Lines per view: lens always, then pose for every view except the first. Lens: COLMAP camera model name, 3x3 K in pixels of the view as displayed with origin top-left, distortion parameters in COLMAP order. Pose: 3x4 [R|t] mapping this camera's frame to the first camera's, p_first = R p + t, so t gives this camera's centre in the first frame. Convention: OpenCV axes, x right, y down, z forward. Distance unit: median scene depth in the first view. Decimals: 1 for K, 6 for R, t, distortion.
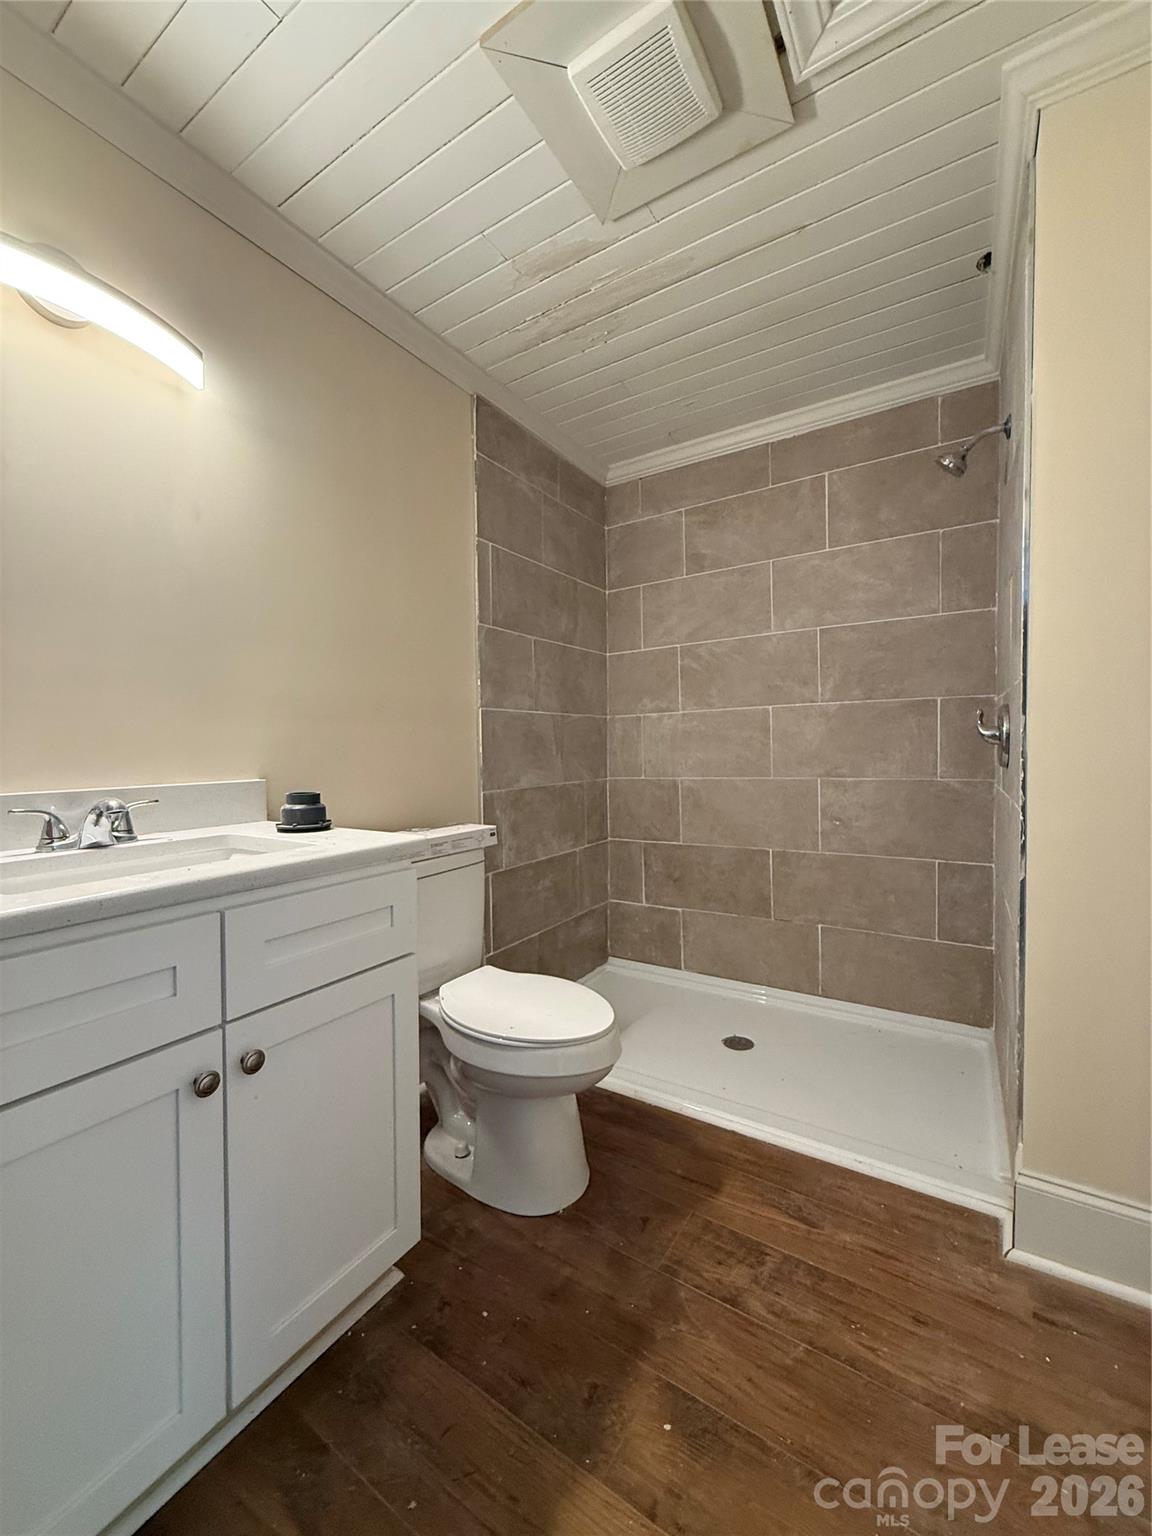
lens RADIAL K [[611.6, 0, 575.3], [0, 611.6, 765.6], [0, 0, 1]] dist [-0.003009, 0.000661]
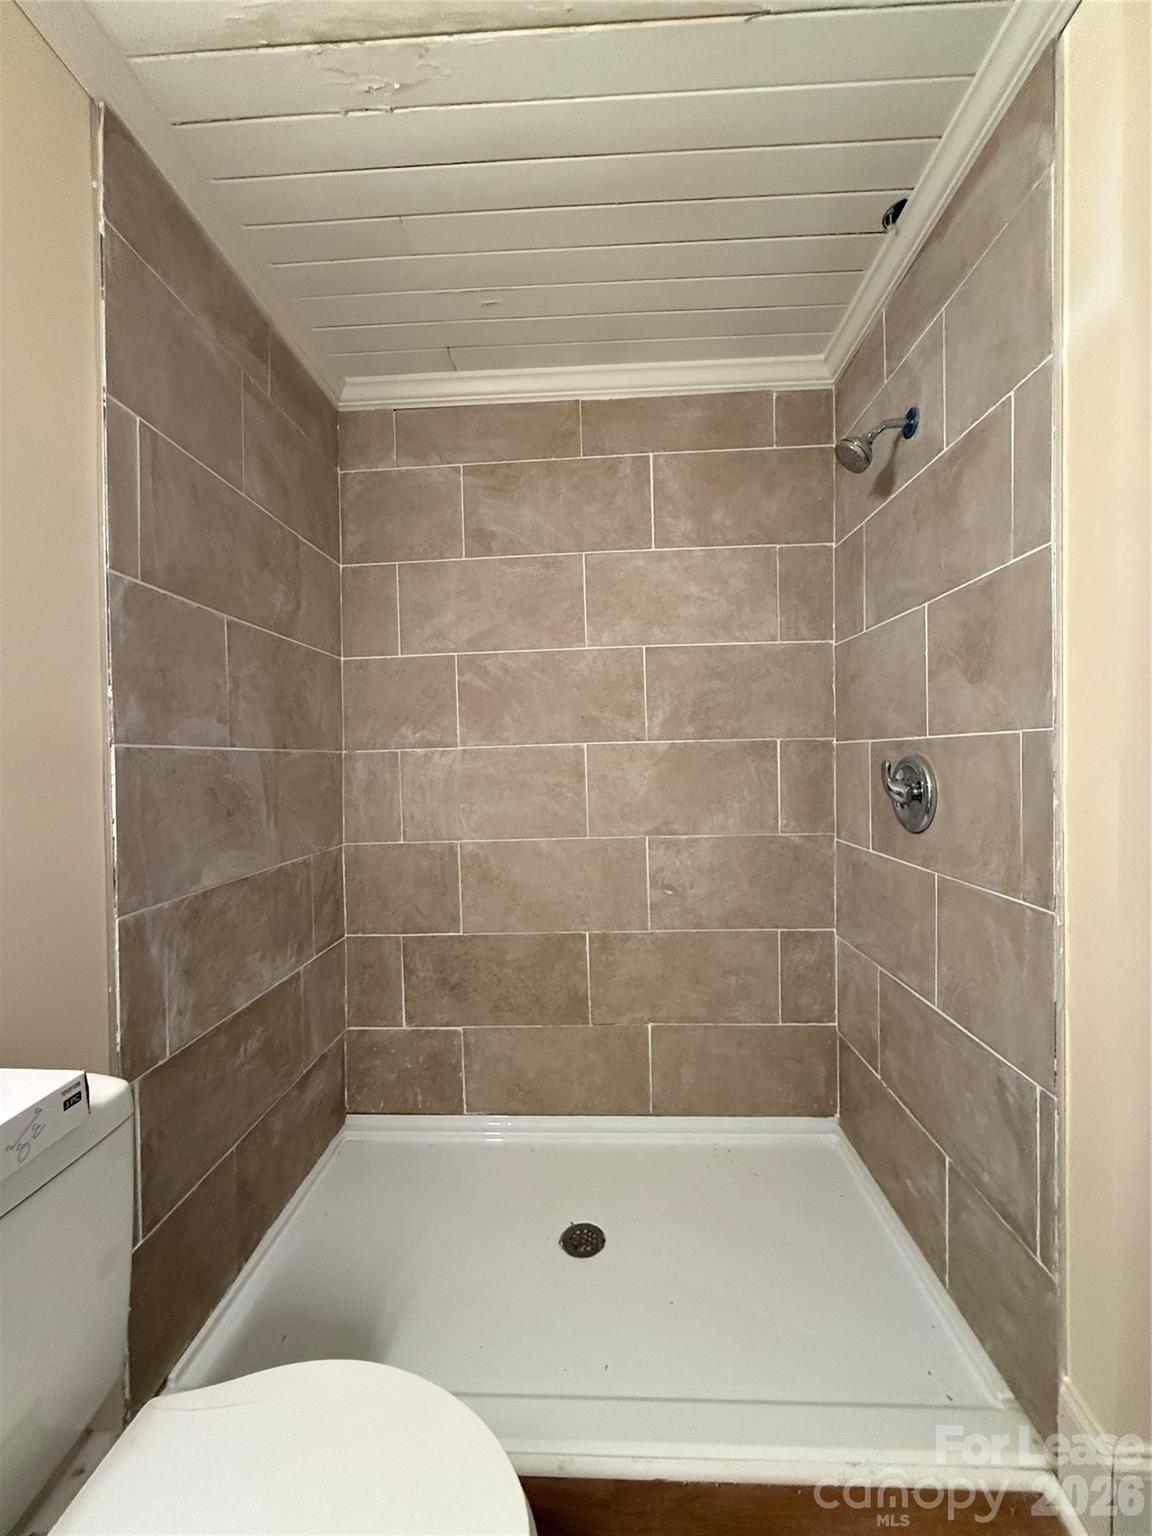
lens RADIAL K [[611.6, 0, 576.1], [0, 611.6, 764.0], [0, 0, 1]] dist [-0.003009, 0.000661]
pose [[0.867593, -0.003125, 0.497265, -0.071041], [0.019552, 0.999421, -0.027832, -0.053064], [-0.496890, 0.033870, 0.867152, 0.365662]]
